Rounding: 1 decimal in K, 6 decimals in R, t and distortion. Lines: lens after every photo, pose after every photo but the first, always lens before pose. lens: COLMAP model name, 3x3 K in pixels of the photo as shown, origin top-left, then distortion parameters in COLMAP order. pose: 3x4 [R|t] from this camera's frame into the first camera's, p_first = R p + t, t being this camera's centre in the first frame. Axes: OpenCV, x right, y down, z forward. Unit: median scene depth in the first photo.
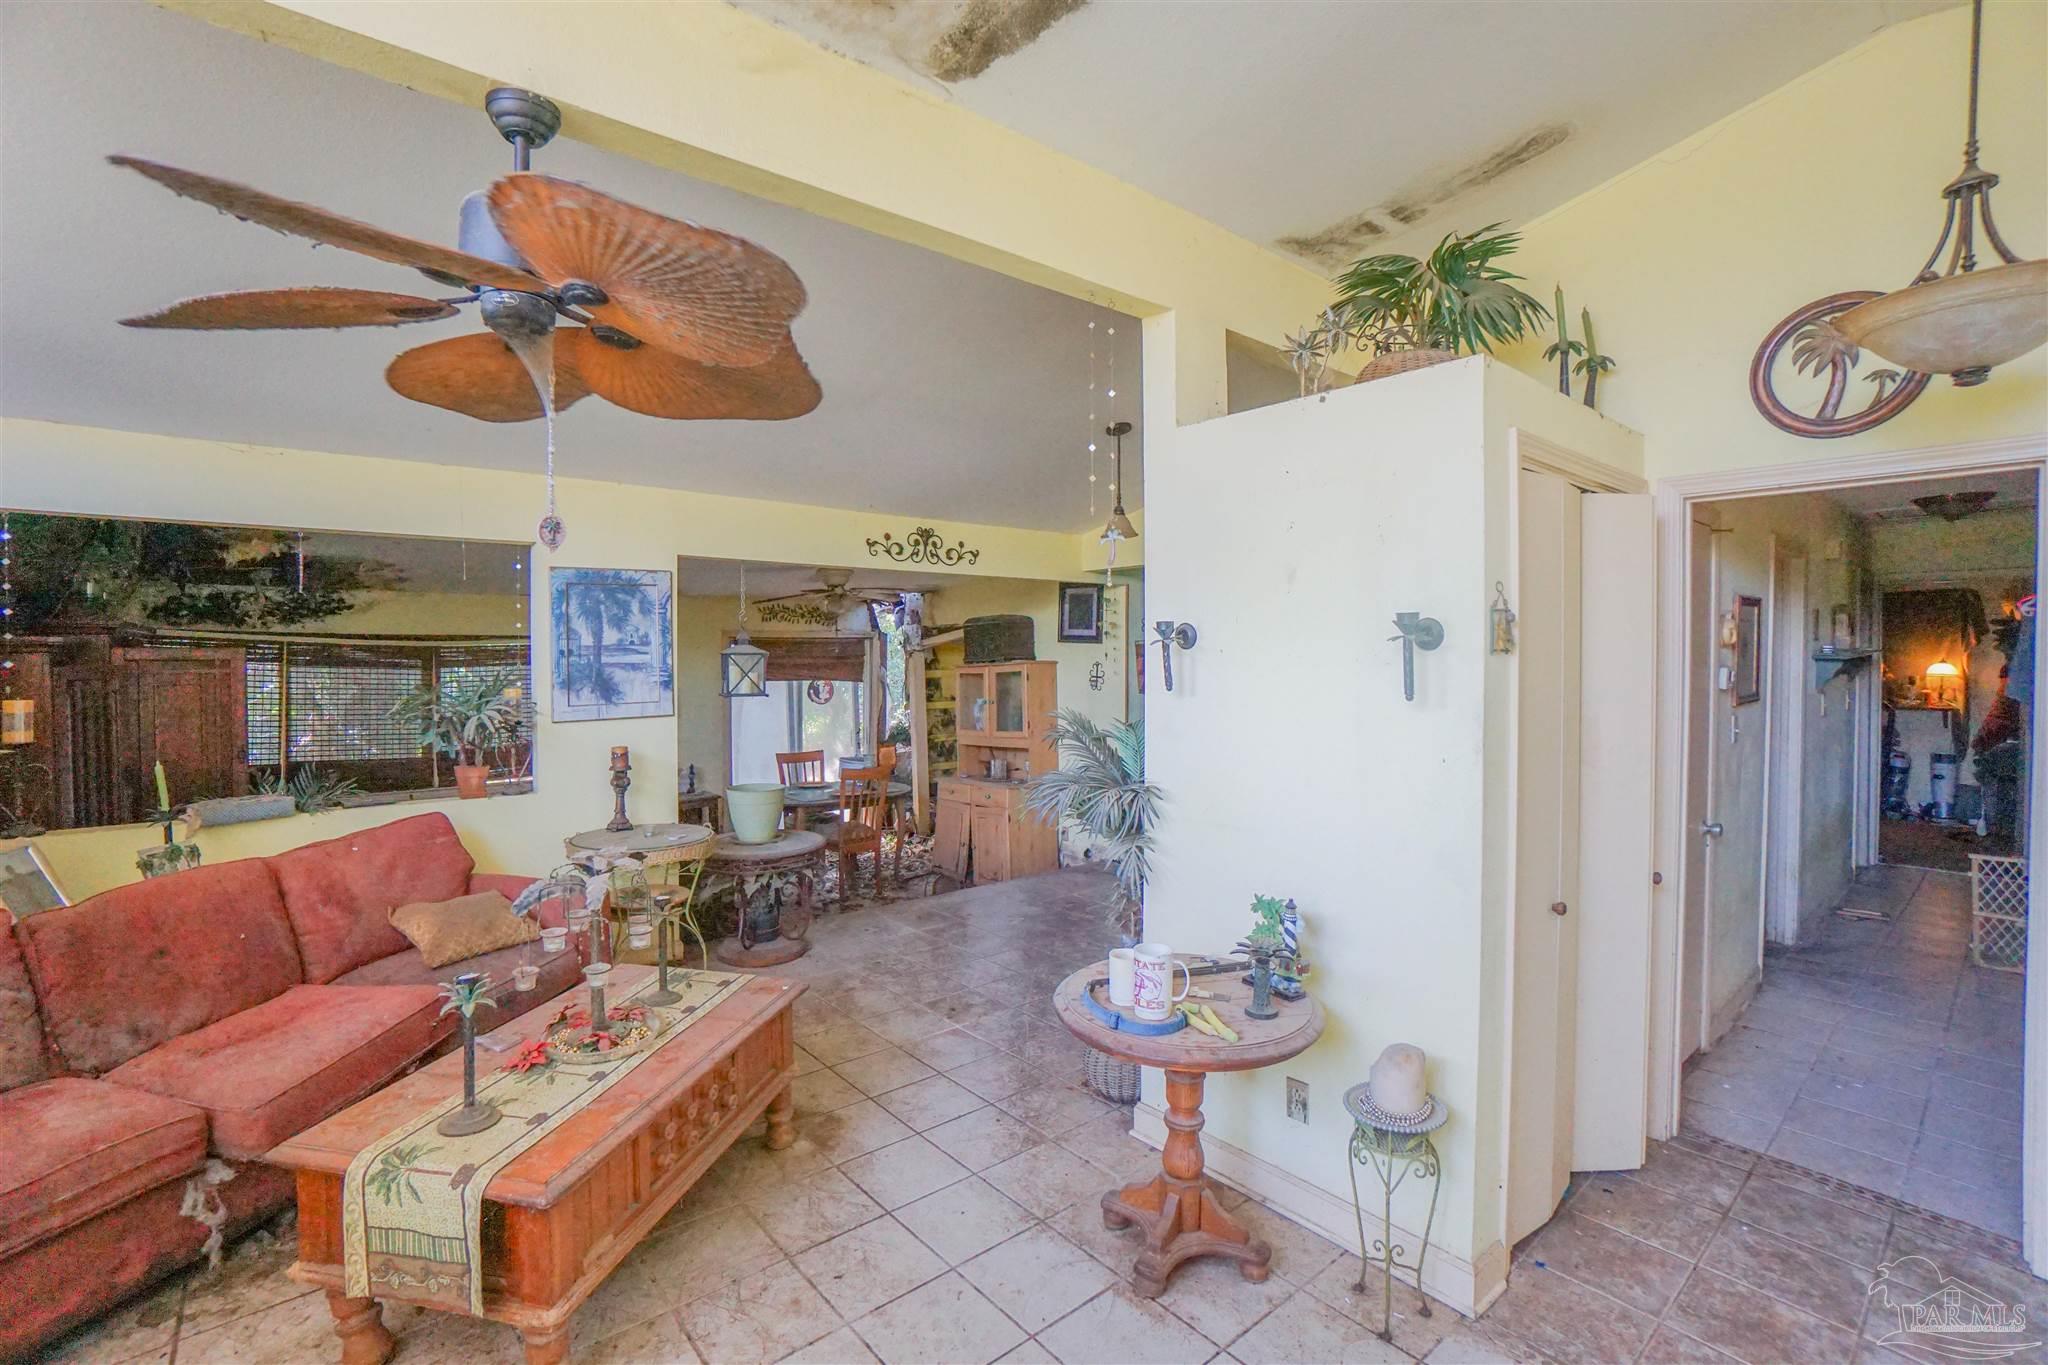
lens RADIAL K [[918.3, 0, 1014.1], [0, 918.3, 664.0], [0, 0, 1]] dist [-0.062587, 0.023063]
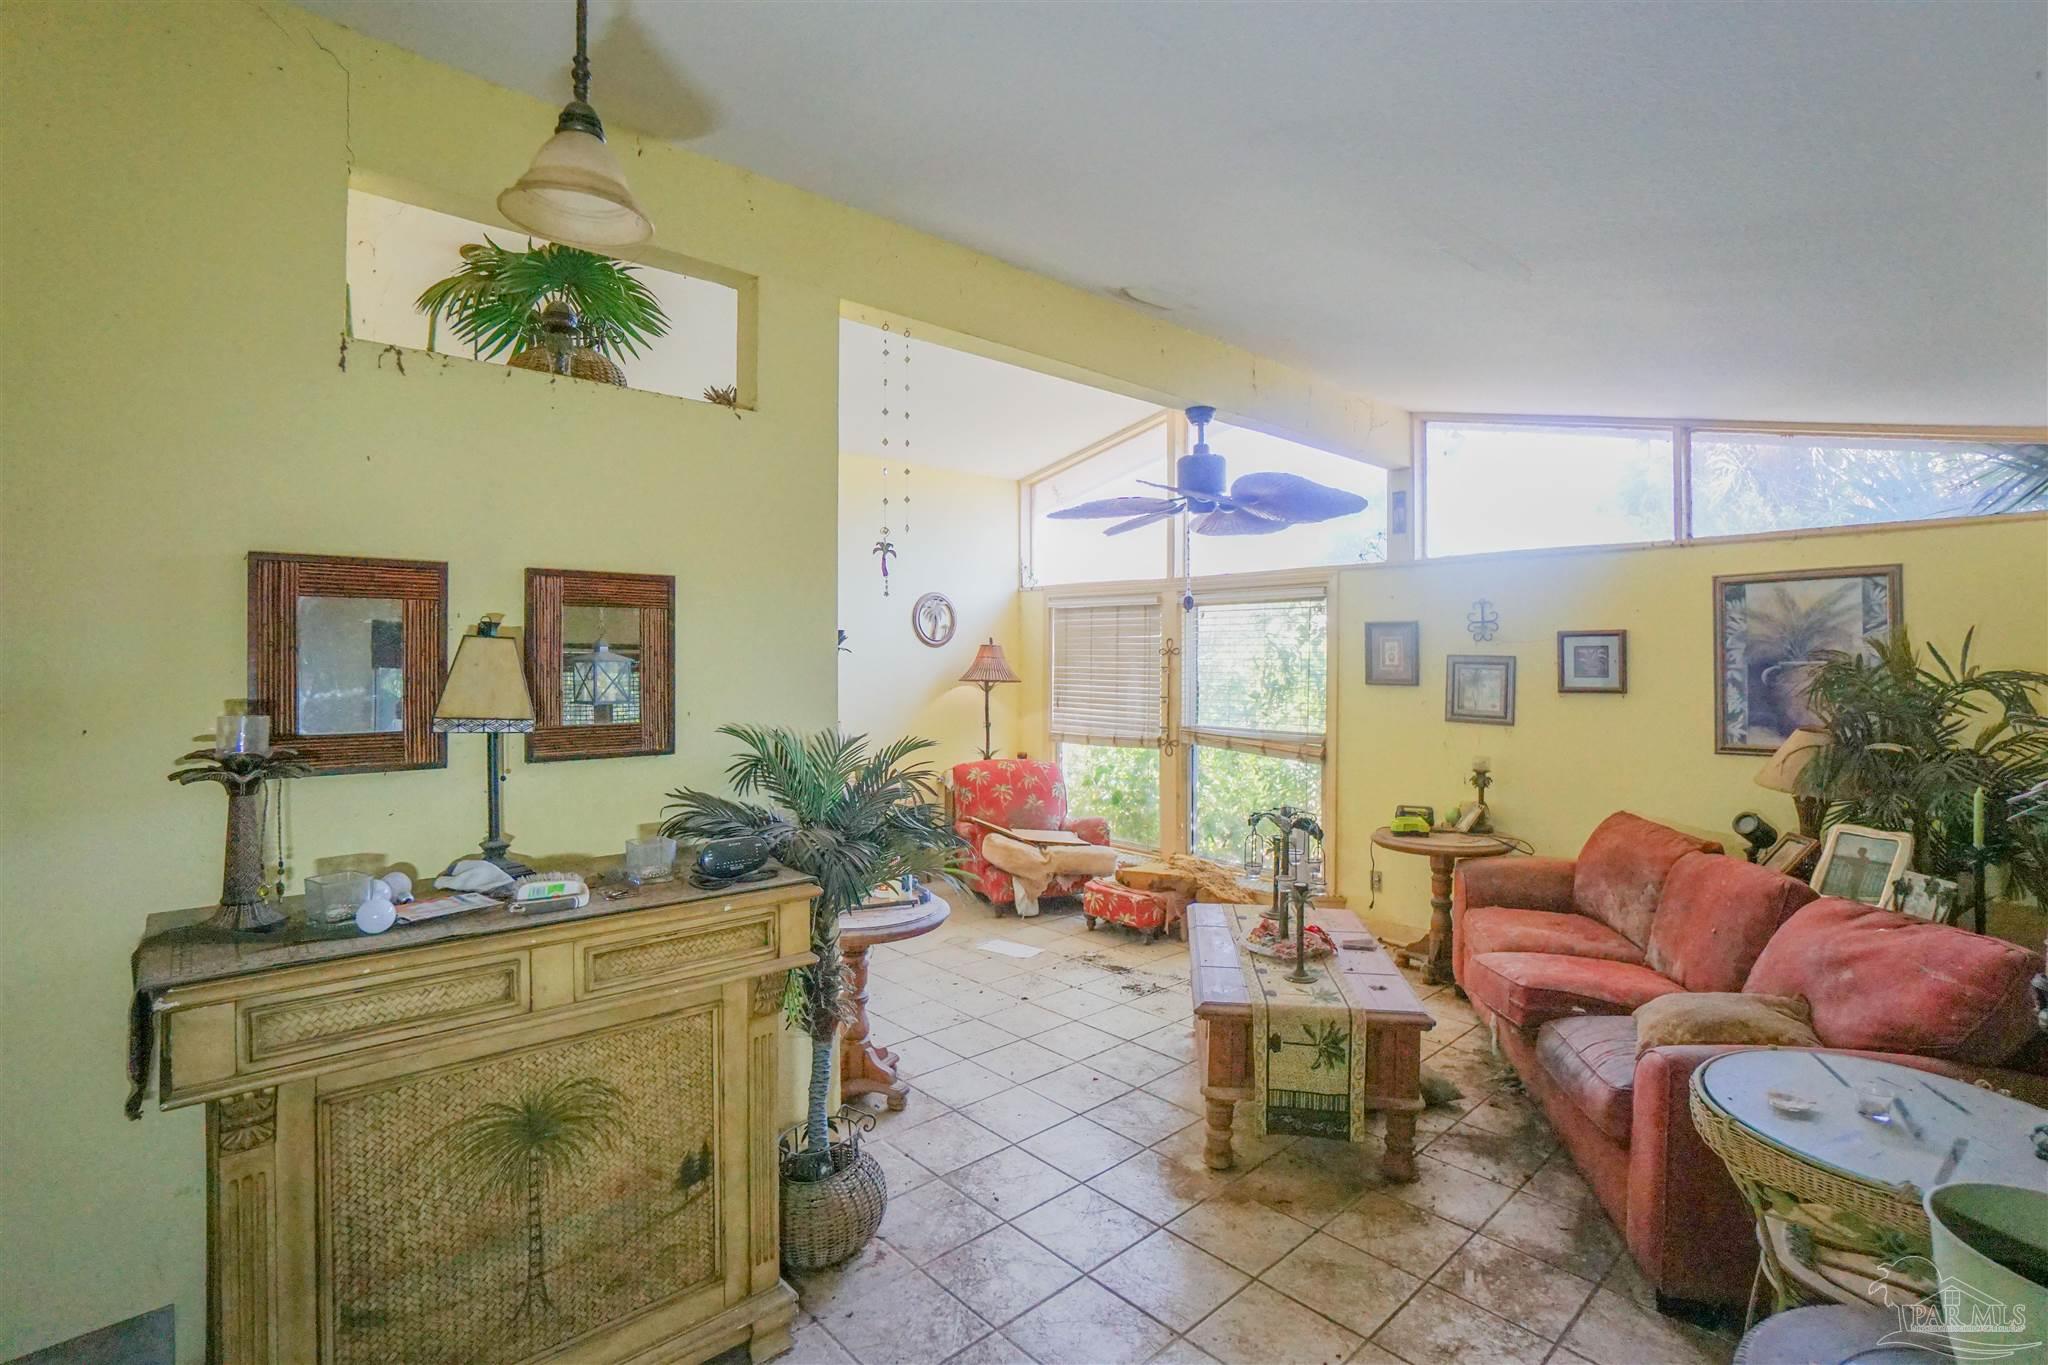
lens RADIAL K [[952.0, 0, 1009.7], [0, 952.0, 663.5], [0, 0, 1]] dist [-0.067162, 0.025159]
pose [[-0.998984, -0.003339, -0.044932, 0.007584], [-0.004273, 0.999777, 0.020702, -0.015812], [0.044853, 0.020873, -0.998776, 1.227513]]
